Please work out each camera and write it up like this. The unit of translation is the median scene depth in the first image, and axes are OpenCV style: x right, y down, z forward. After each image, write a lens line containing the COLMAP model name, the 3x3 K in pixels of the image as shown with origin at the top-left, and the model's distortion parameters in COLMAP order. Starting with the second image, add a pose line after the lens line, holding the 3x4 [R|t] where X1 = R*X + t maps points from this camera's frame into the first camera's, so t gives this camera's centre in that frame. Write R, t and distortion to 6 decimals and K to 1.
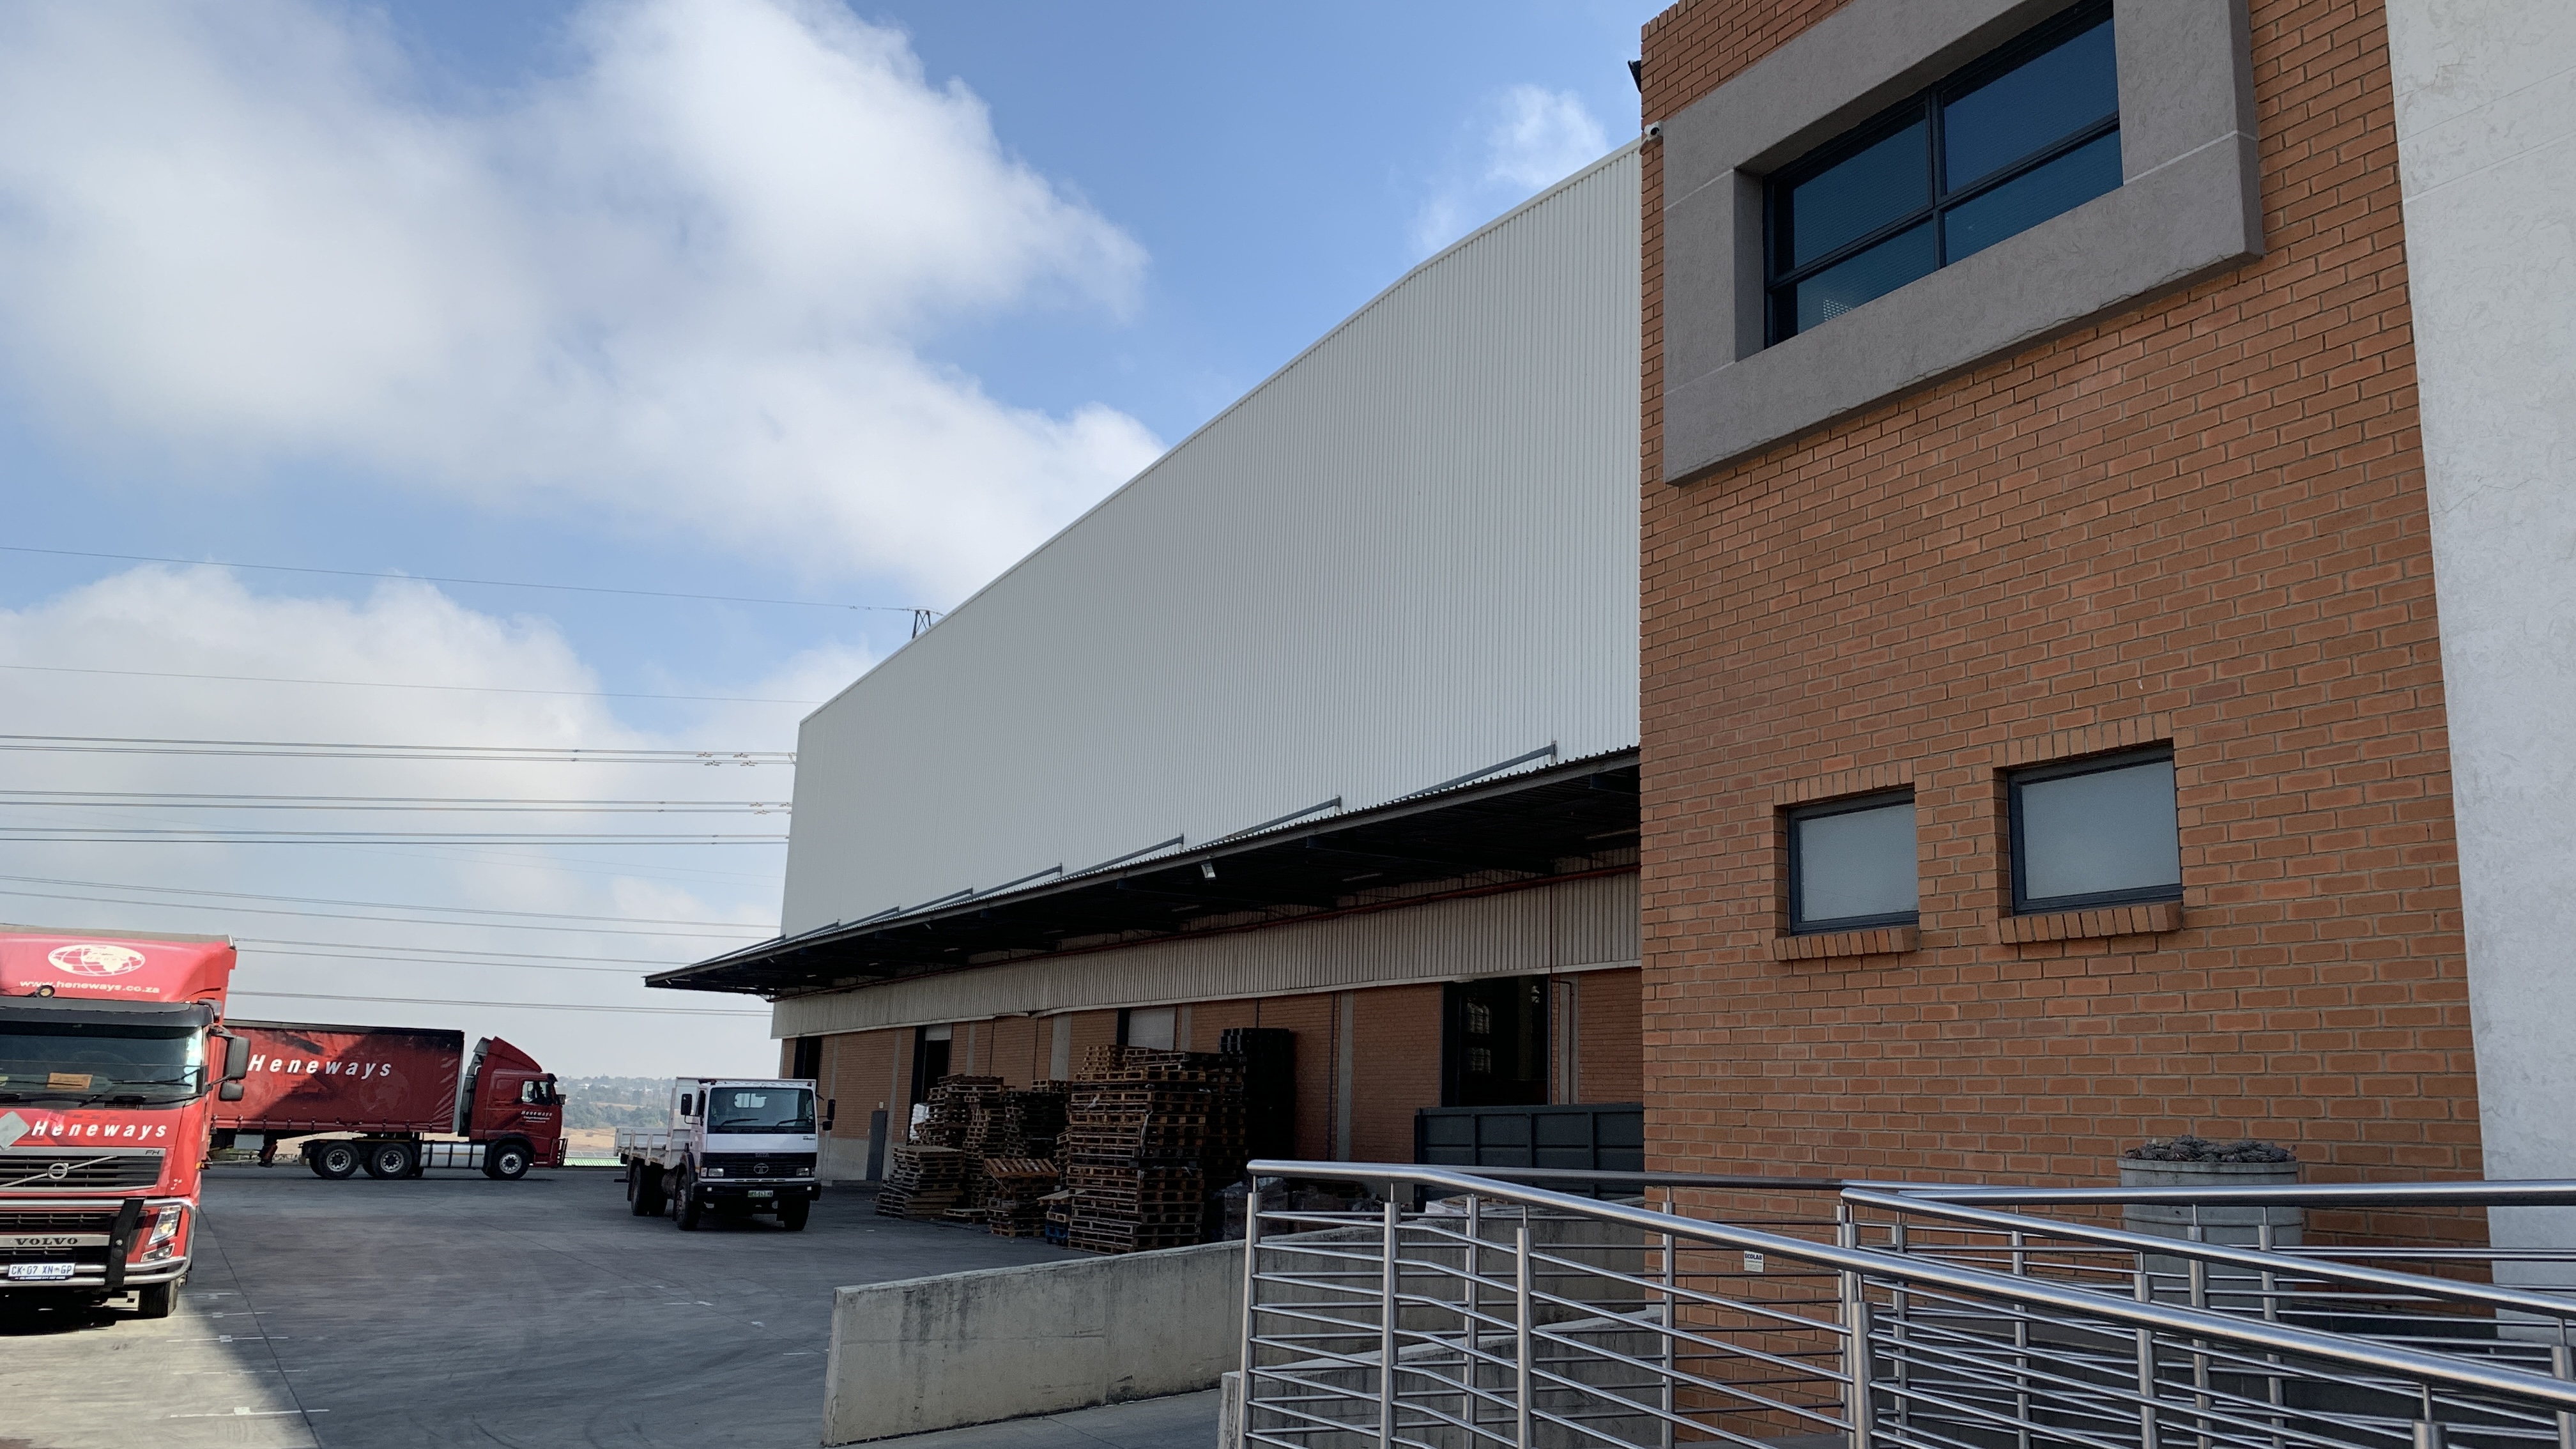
lens RADIAL K [[2006.6, 0, 1348.8], [0, 2006.6, 667.4], [0, 0, 1]] dist [0.044840, -0.086921]
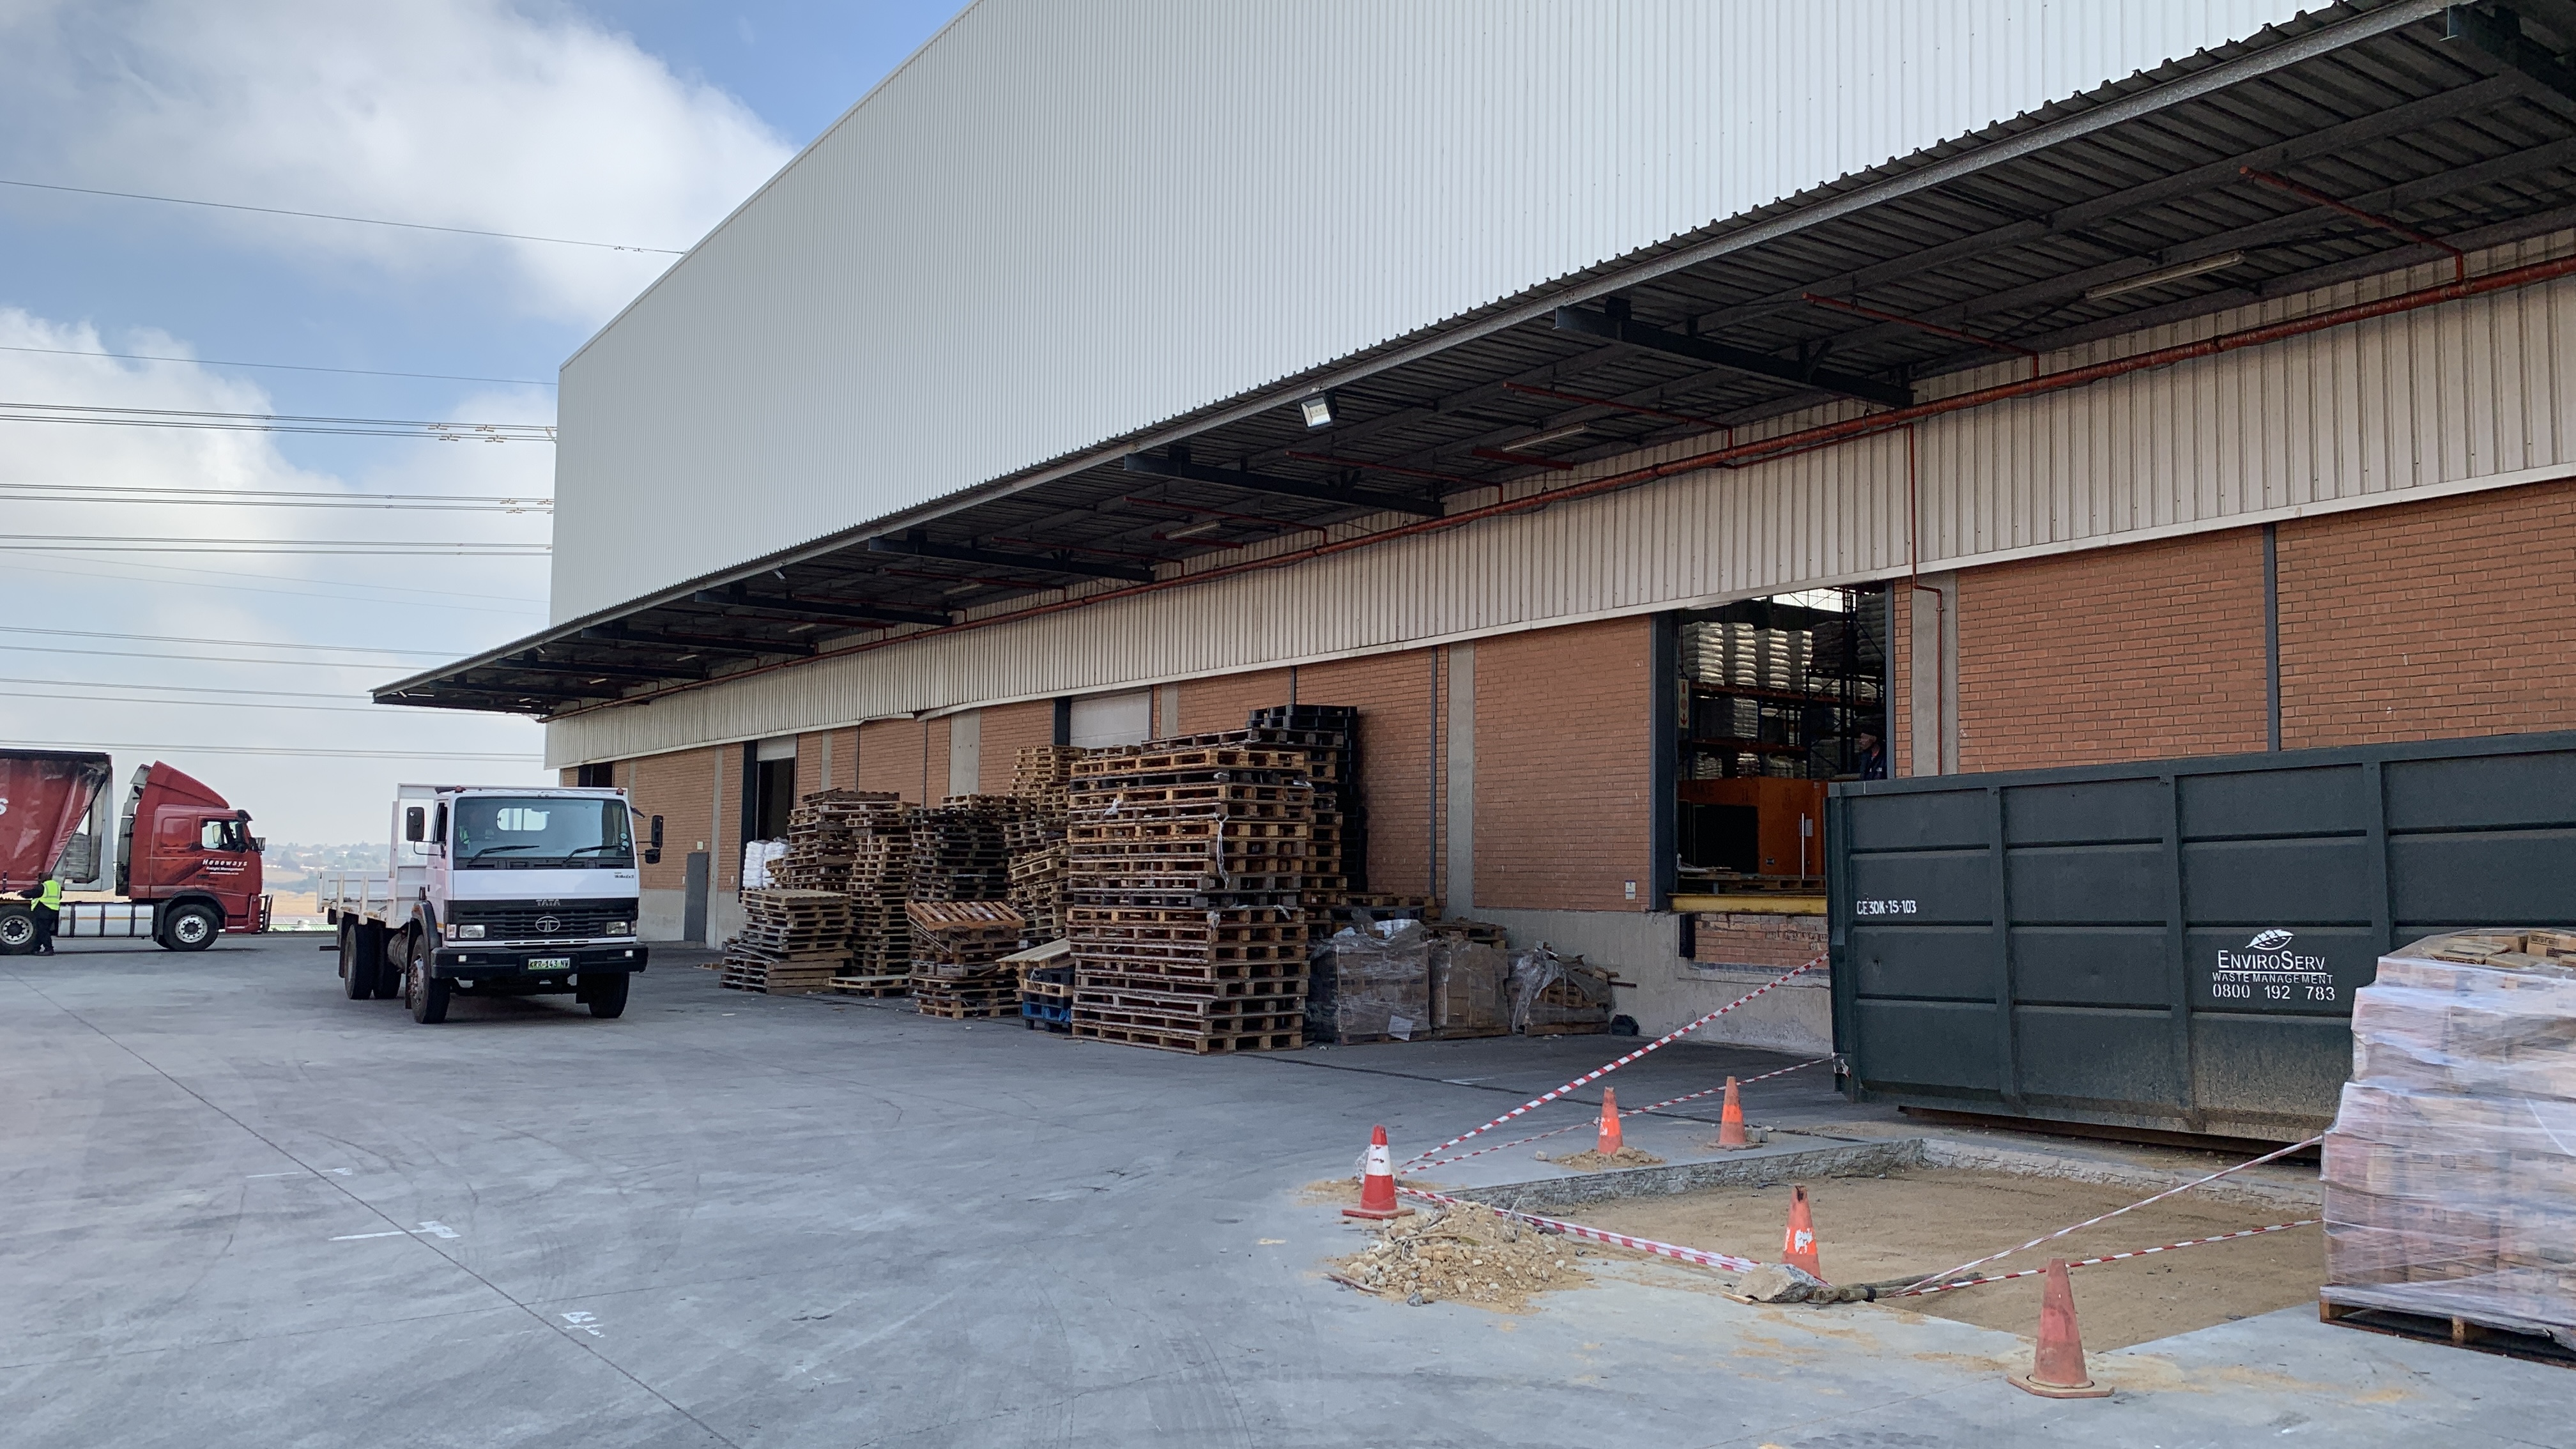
lens RADIAL K [[1937.3, 0, 1326.4], [0, 1937.3, 738.8], [0, 0, 1]] dist [0.032405, -0.035928]
pose [[0.993914, -0.011514, 0.109553, -0.115573], [-0.005100, 0.988646, 0.150178, 0.098709], [-0.110038, -0.149823, 0.982570, 0.384569]]
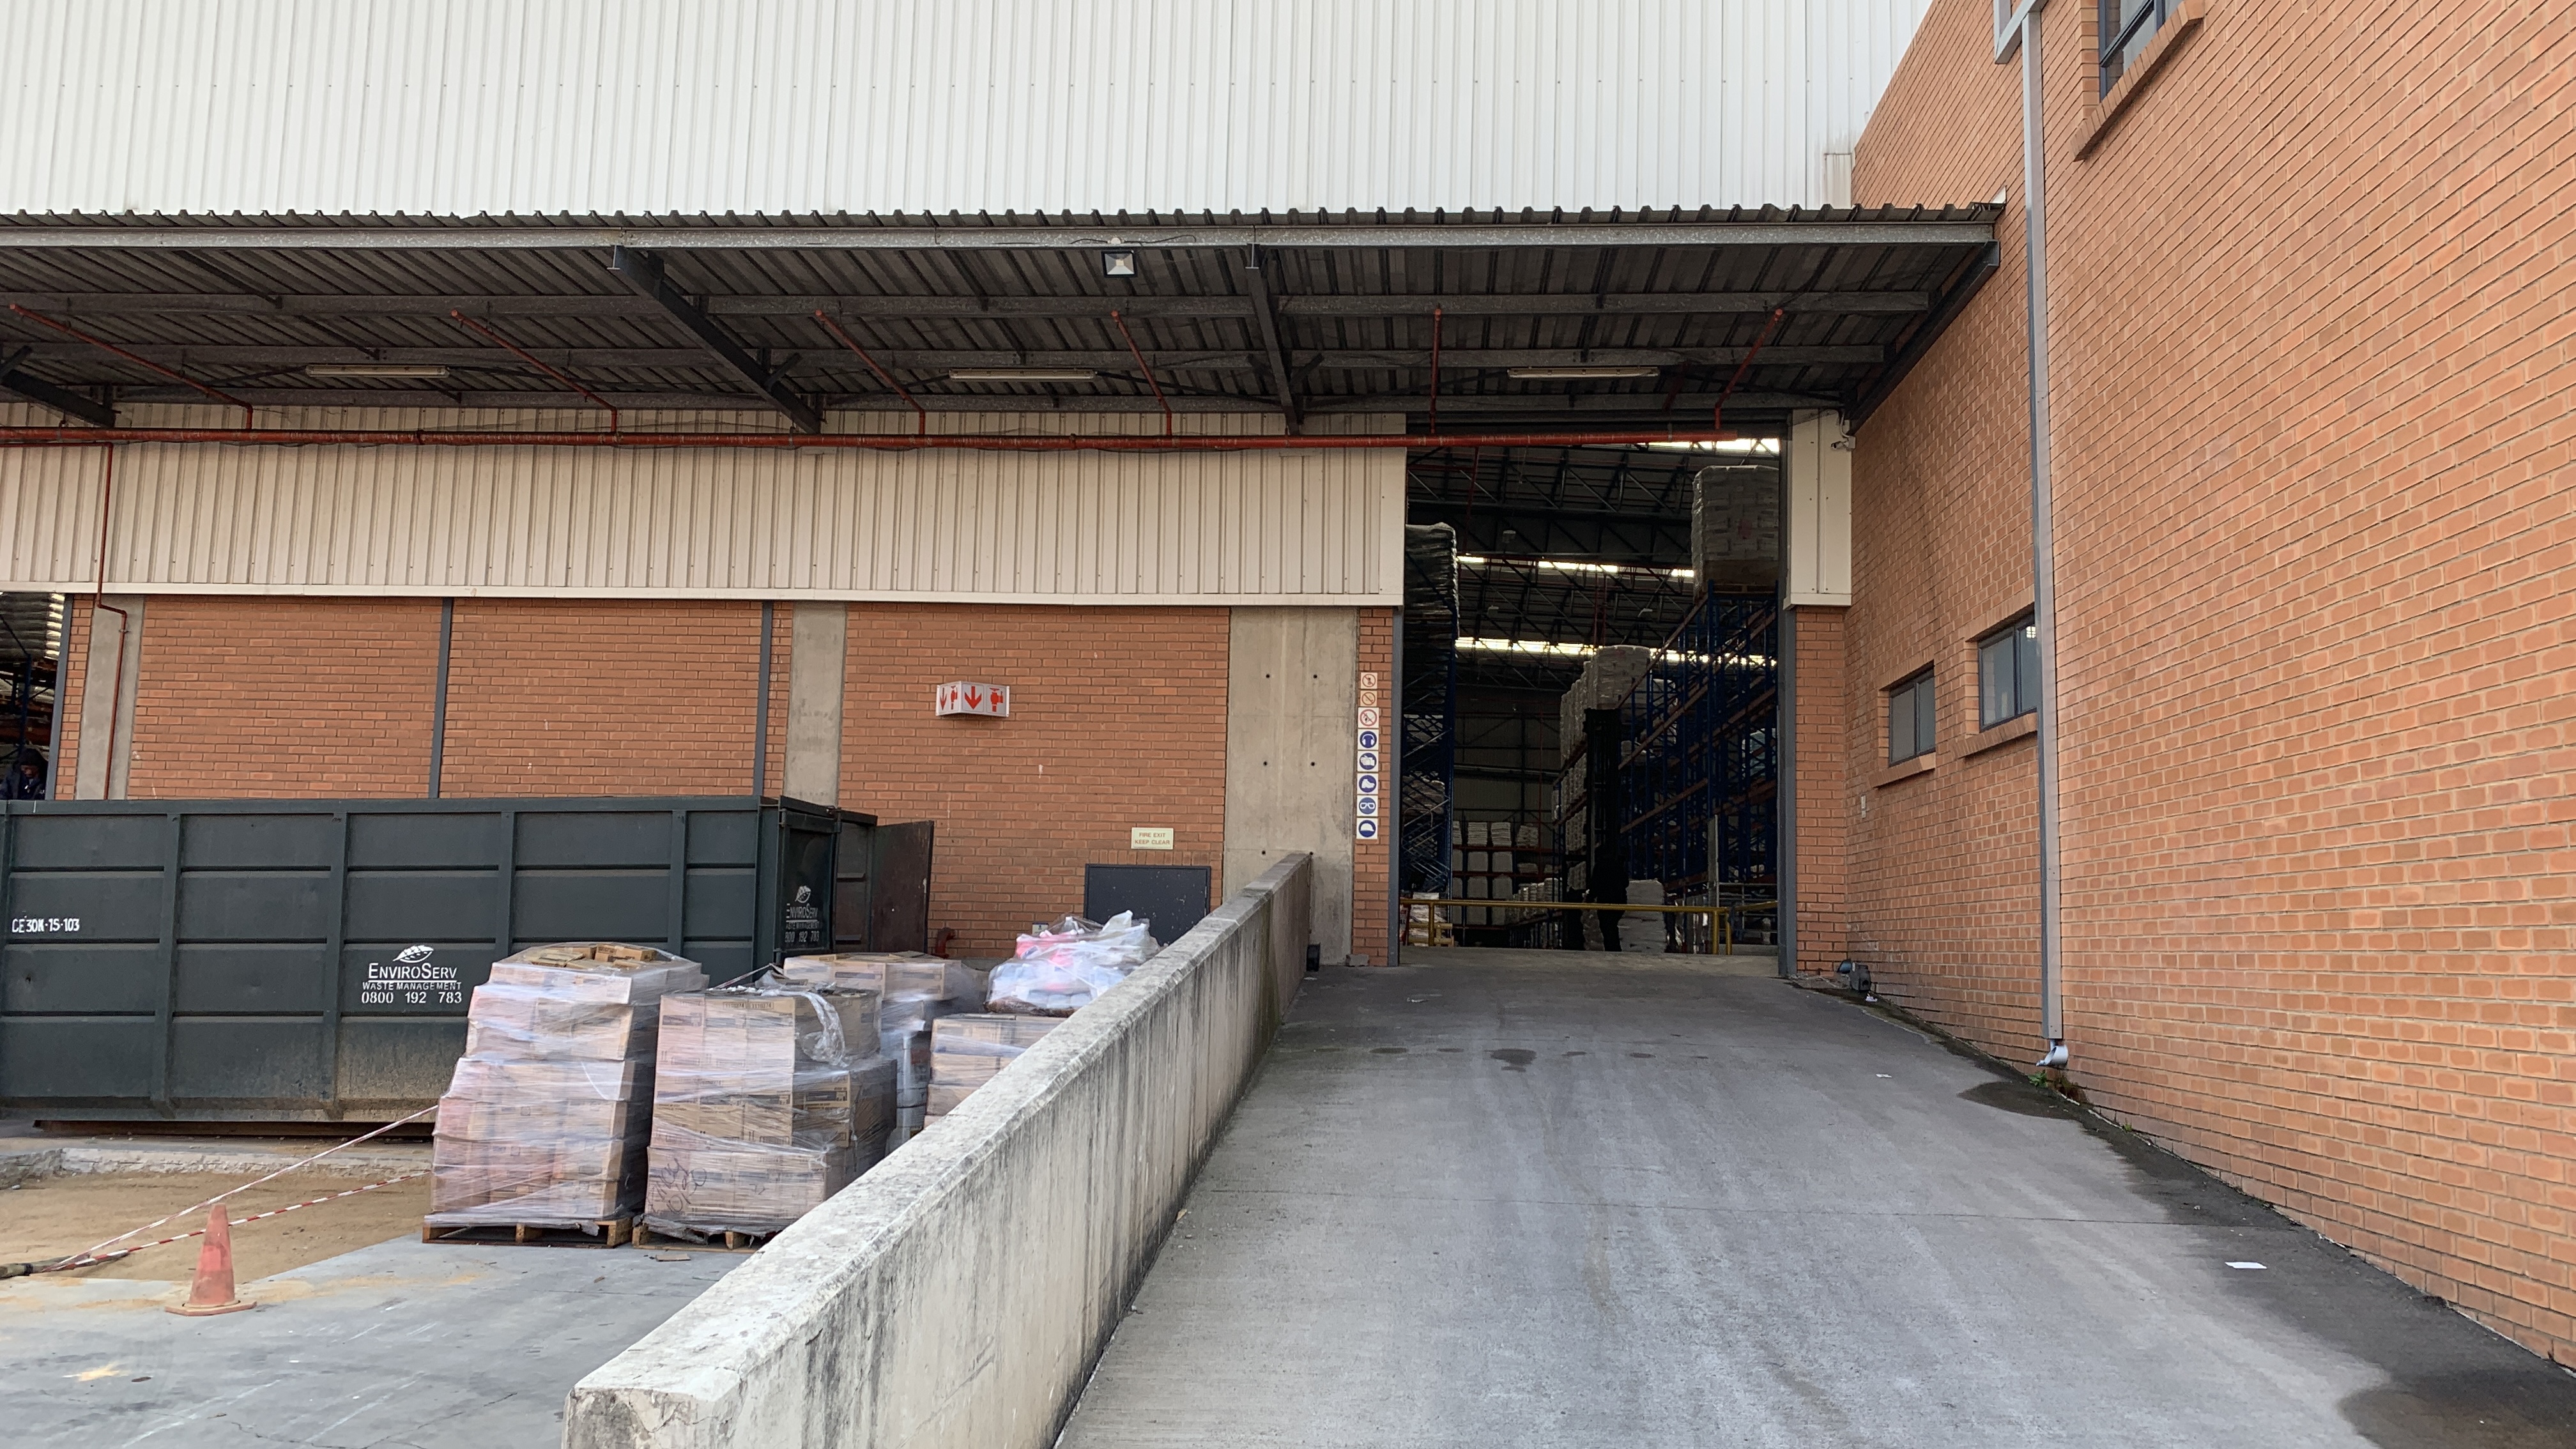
lens RADIAL K [[1949.5, 0, 1302.2], [0, 1949.5, 725.6], [0, 0, 1]] dist [0.018772, -0.006289]
pose [[0.556193, 0.073588, 0.827789, -0.152335], [-0.191227, 0.980676, 0.041307, 0.084904], [-0.808753, -0.181270, 0.559518, 0.327421]]
